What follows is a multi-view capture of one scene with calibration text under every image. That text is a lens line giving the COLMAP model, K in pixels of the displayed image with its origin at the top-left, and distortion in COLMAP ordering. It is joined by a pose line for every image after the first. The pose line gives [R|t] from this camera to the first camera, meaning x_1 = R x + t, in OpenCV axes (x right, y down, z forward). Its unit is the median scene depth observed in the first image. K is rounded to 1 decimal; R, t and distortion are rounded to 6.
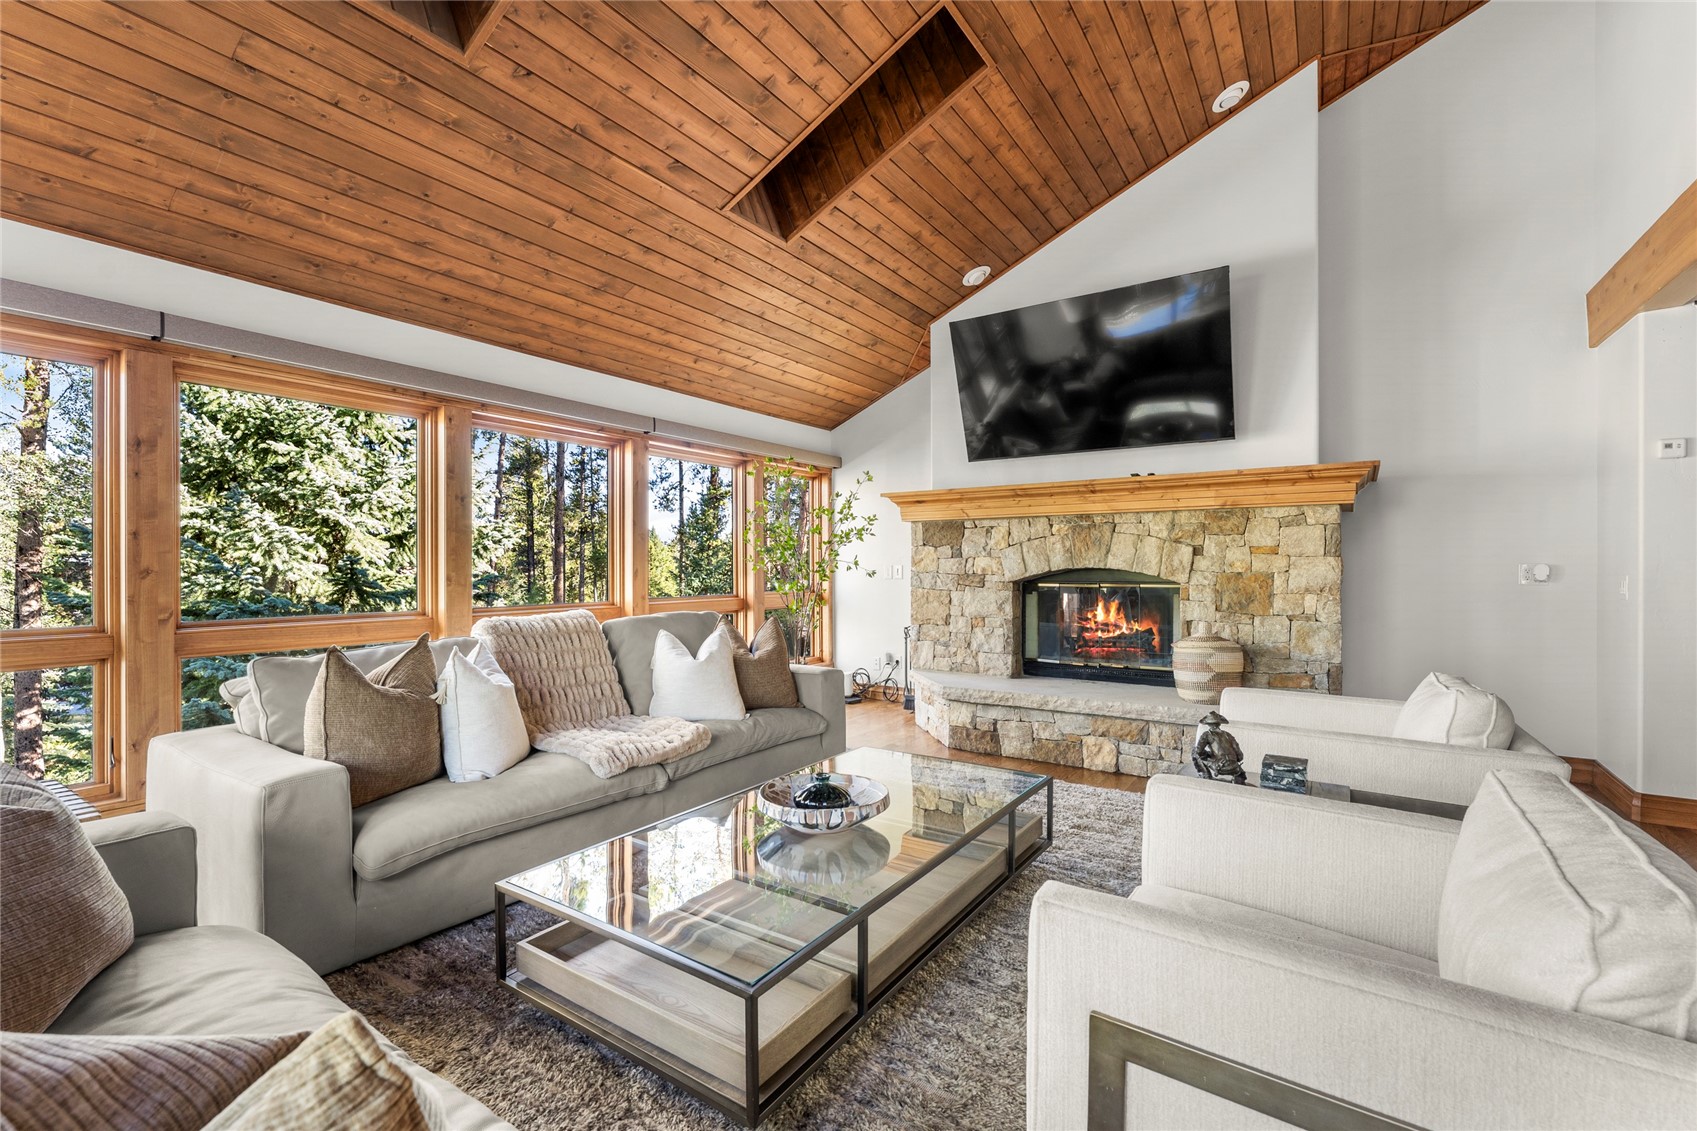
lens RADIAL K [[736.2, 0, 840.0], [0, 736.2, 564.4], [0, 0, 1]] dist [-0.001506, 0.000204]
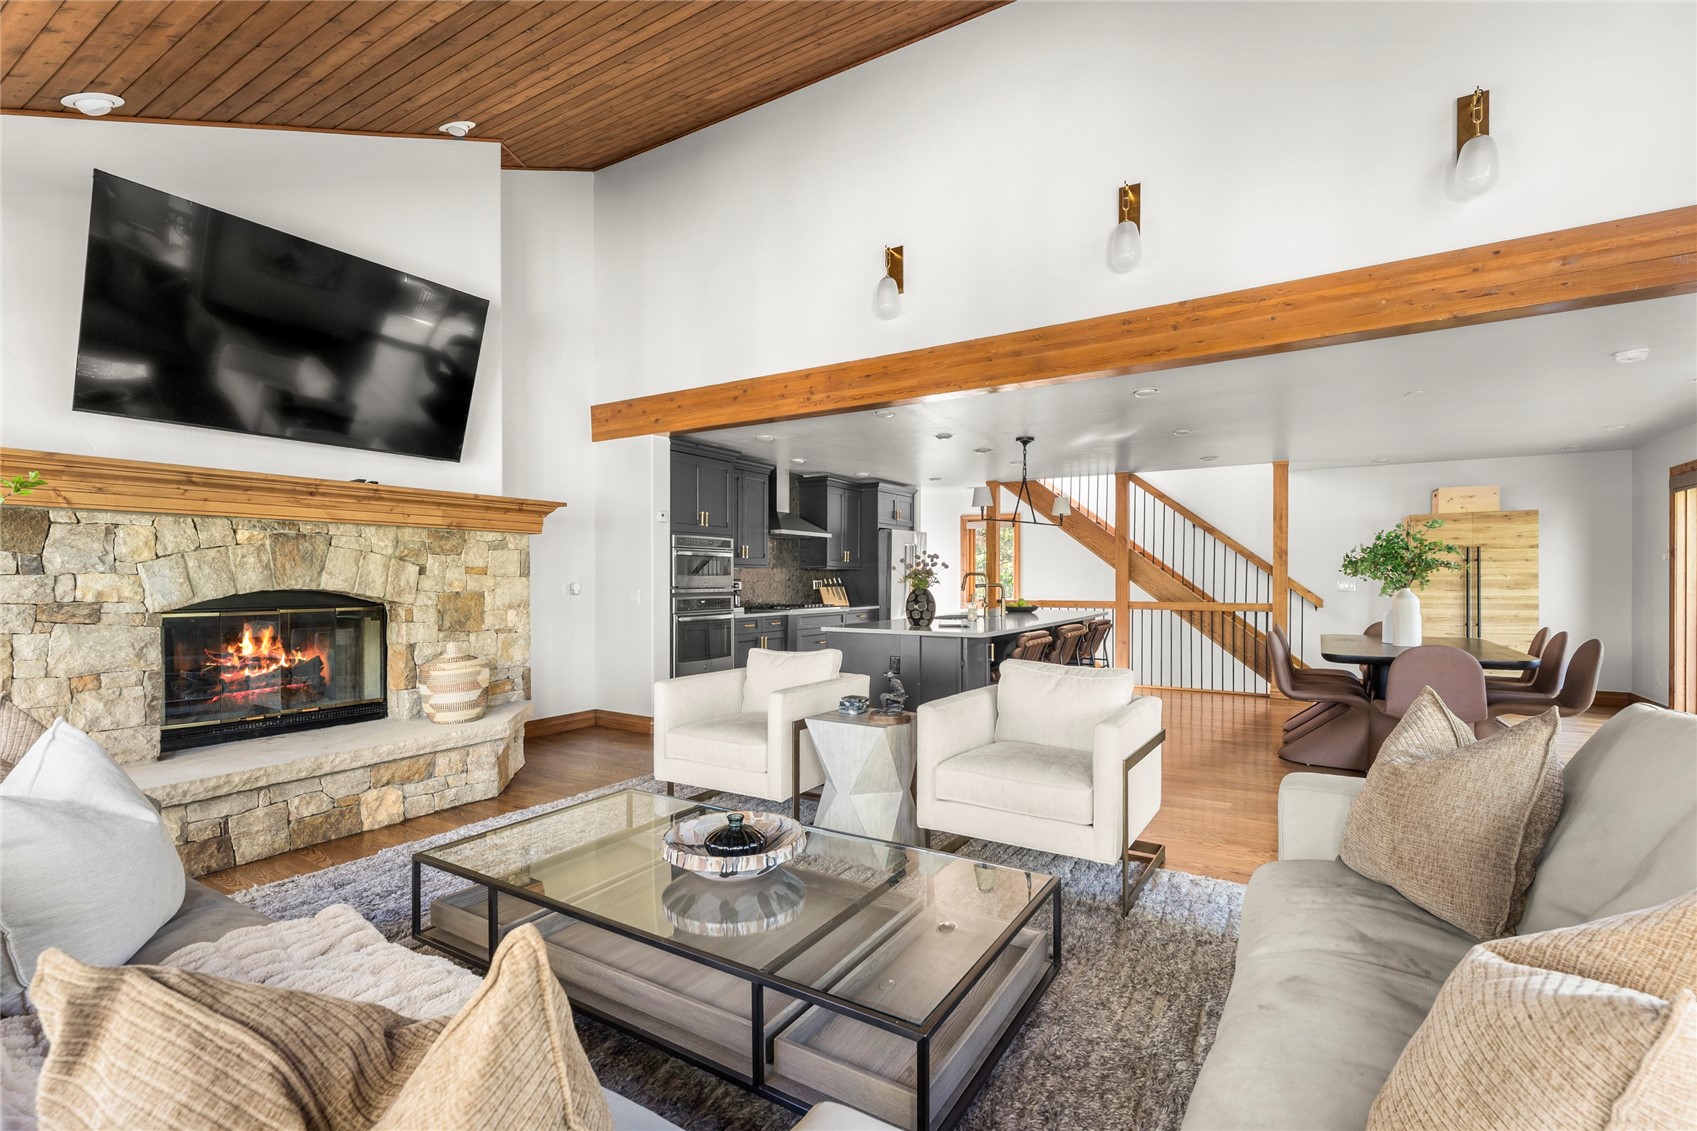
lens RADIAL K [[760.7, 0, 847.6], [0, 760.7, 585.7], [0, 0, 1]] dist [-0.001782, -0.000363]
pose [[-0.044574, -0.007135, 0.998981, -0.530566], [0.001062, 0.999974, 0.007190, -0.004596], [-0.999006, 0.001382, -0.044565, 0.485486]]
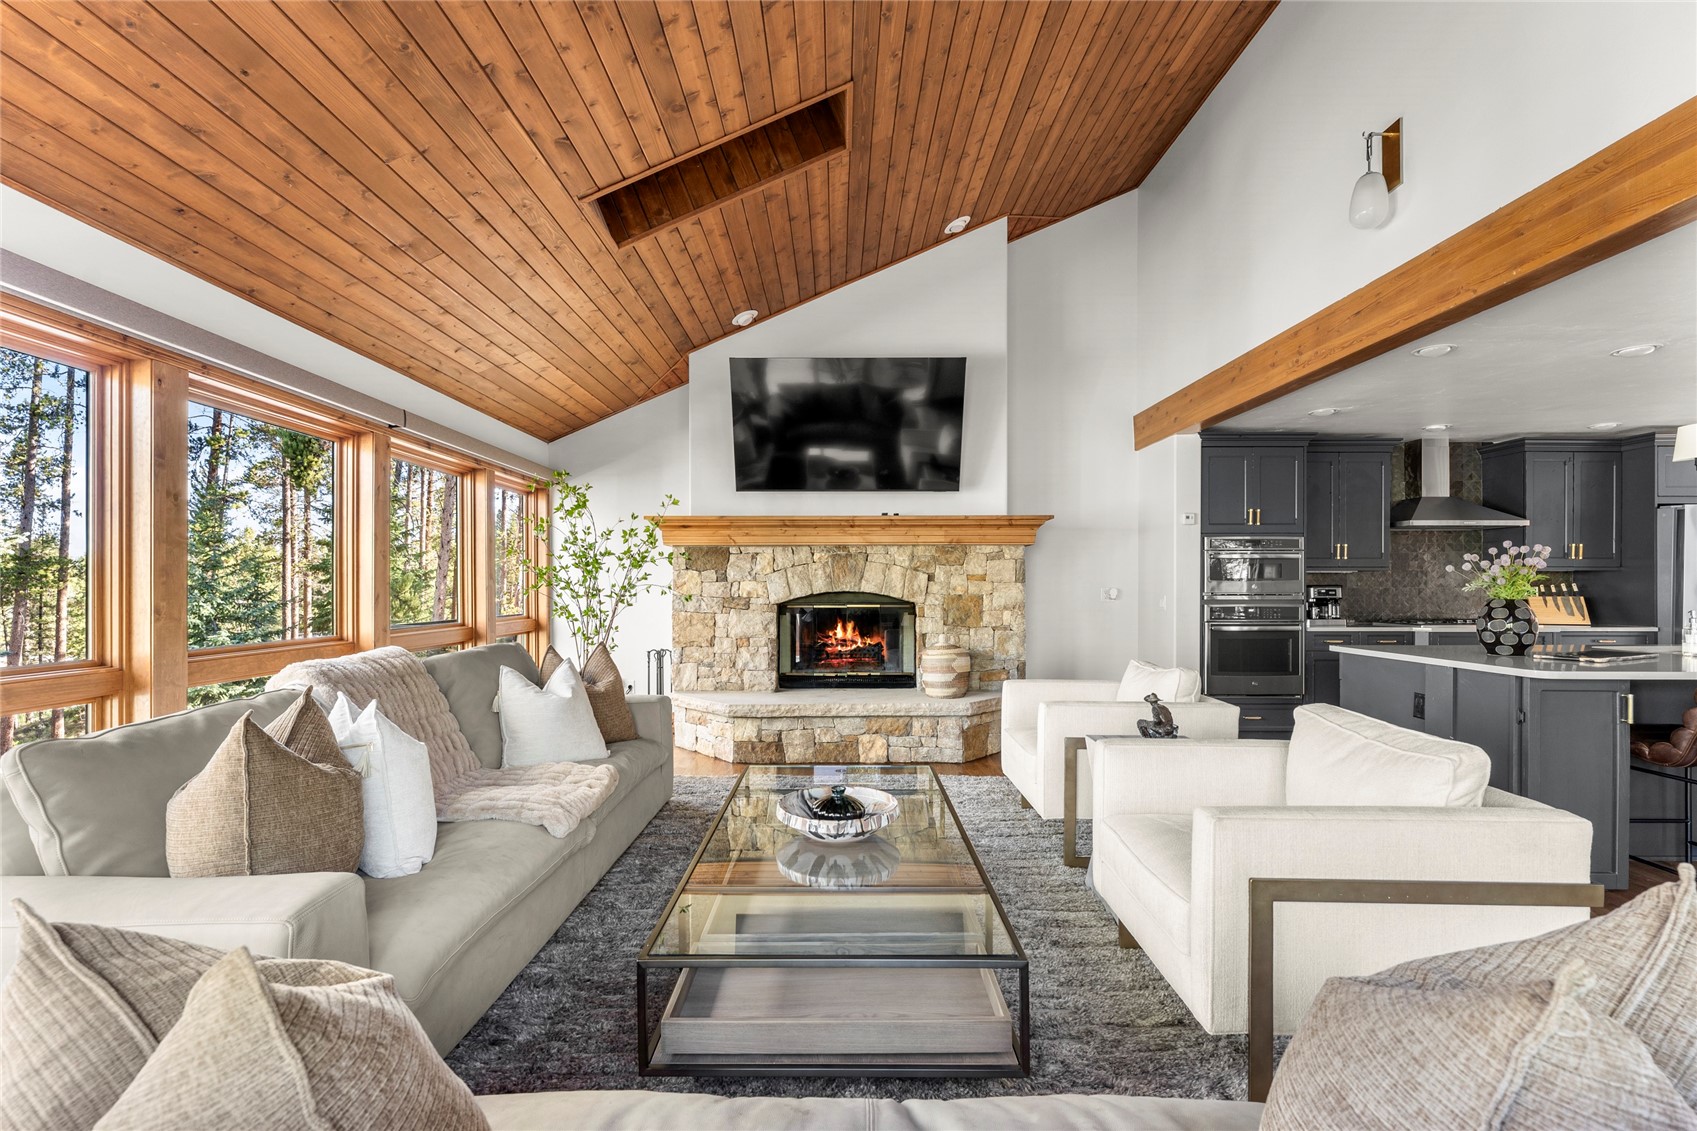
lens RADIAL K [[718.0, 0, 837.6], [0, 718.0, 584.6], [0, 0, 1]] dist [-0.000396, -0.000283]
pose [[0.829809, 0.001944, 0.558044, -0.327980], [-0.001424, 0.999998, -0.001366, -0.004534], [-0.558045, 0.000339, 0.829810, 0.072289]]
